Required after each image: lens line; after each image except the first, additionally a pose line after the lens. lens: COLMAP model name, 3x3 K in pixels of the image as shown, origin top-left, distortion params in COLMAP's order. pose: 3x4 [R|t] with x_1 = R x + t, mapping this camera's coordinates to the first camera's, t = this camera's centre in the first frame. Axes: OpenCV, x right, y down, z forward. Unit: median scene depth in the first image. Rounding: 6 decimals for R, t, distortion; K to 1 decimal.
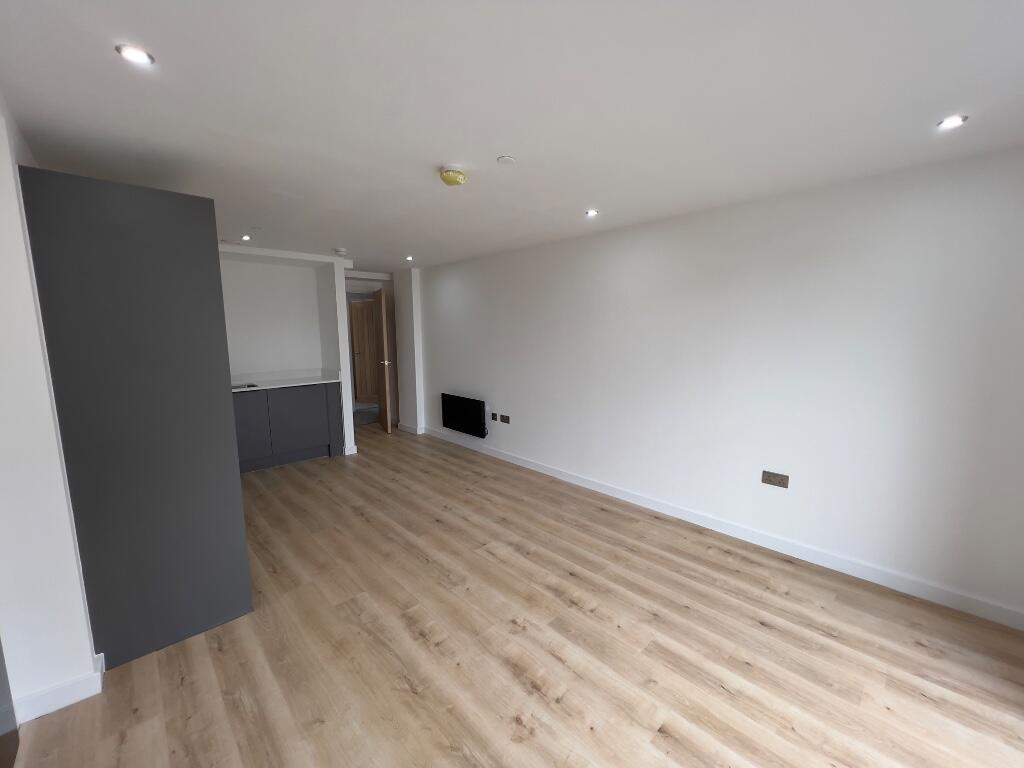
lens RADIAL K [[407.5, 0, 507.7], [0, 407.5, 388.2], [0, 0, 1]] dist [-0.002676, 0.001192]
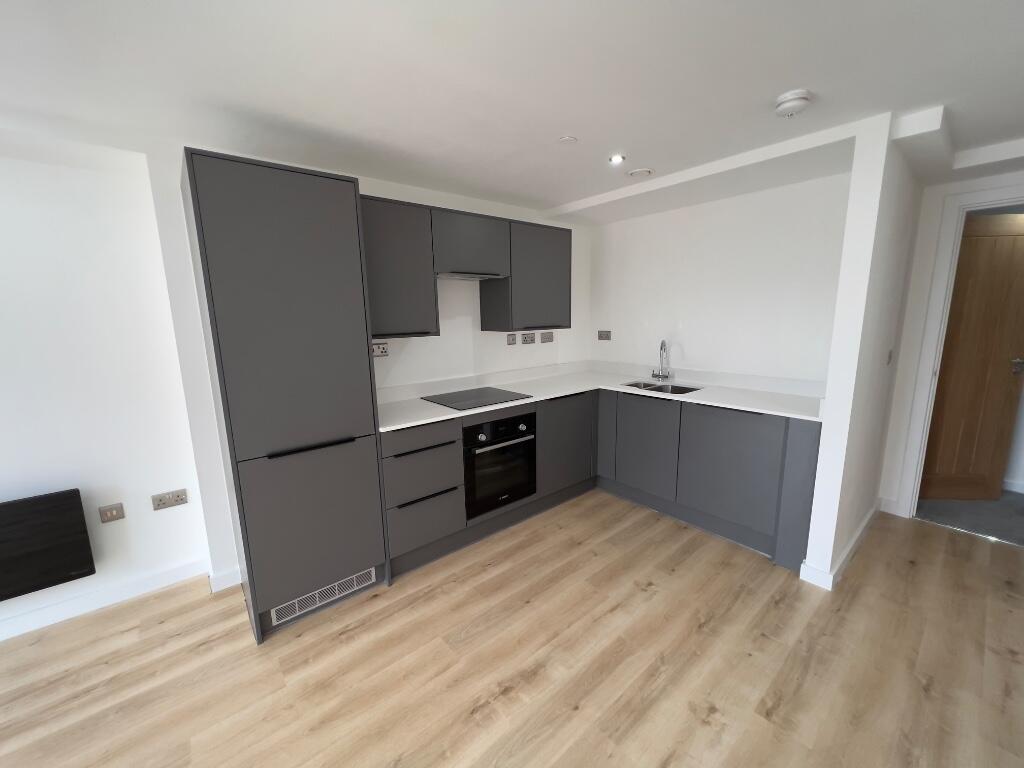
lens RADIAL K [[407.5, 0, 506.3], [0, 407.5, 382.7], [0, 0, 1]] dist [-0.002676, 0.001192]
pose [[-0.065677, 0.177300, -0.981963, 0.066361], [-0.125801, 0.974764, 0.184414, -0.174266], [0.989879, 0.135644, -0.041715, 1.224881]]
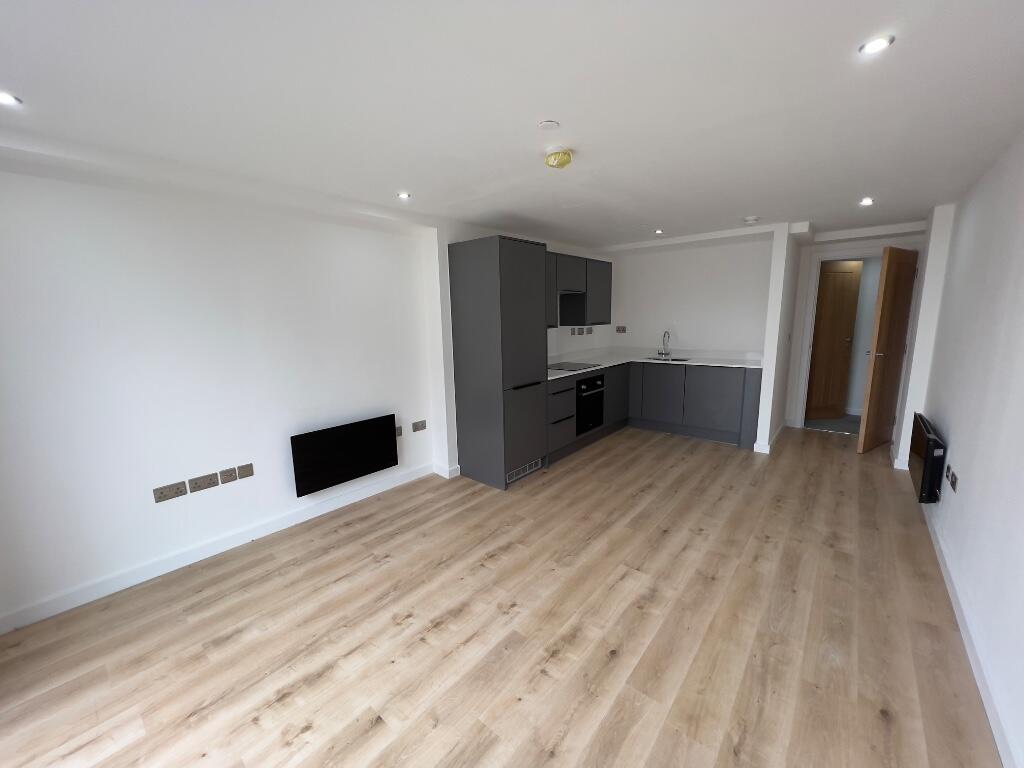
lens RADIAL K [[407.5, 0, 505.8], [0, 407.5, 382.5], [0, 0, 1]] dist [-0.002676, 0.001192]
pose [[0.106004, 0.168165, -0.980043, 0.721564], [-0.125070, 0.980024, 0.154633, -0.096406], [0.986469, 0.106182, 0.124919, 0.629772]]
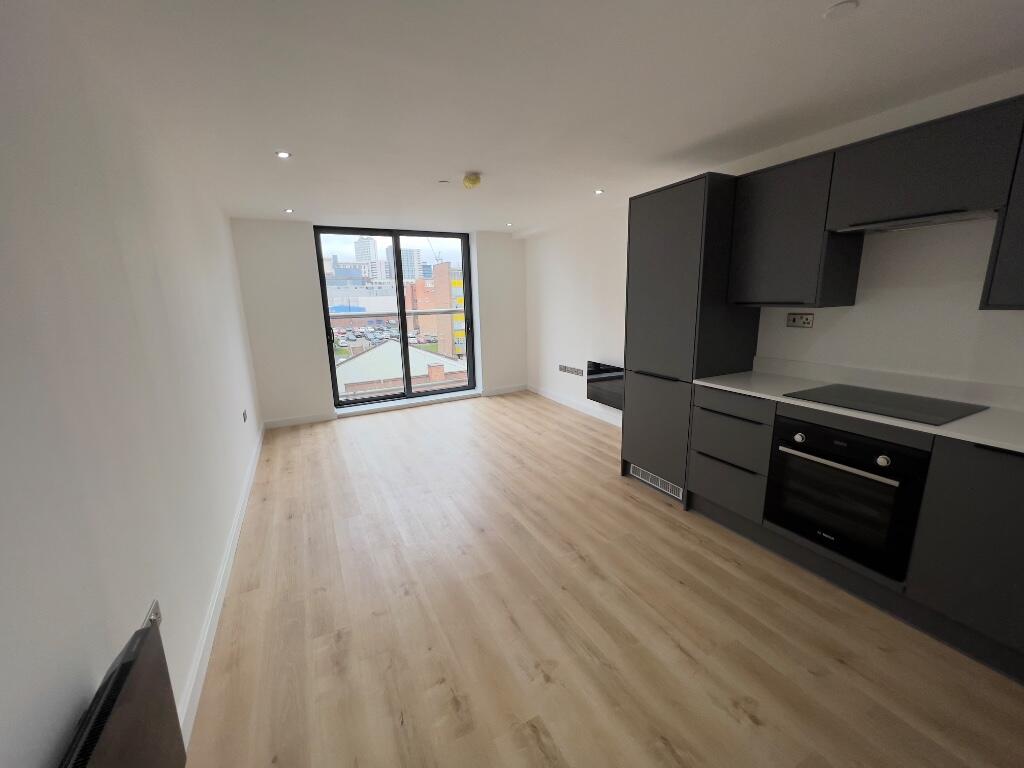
lens RADIAL K [[407.5, 0, 514.2], [0, 407.5, 383.9], [0, 0, 1]] dist [-0.002676, 0.001192]
pose [[-0.961703, -0.026465, 0.272814, -0.538481], [0.071791, 0.936259, 0.343896, -0.264138], [-0.264525, 0.350311, -0.898503, 1.946746]]
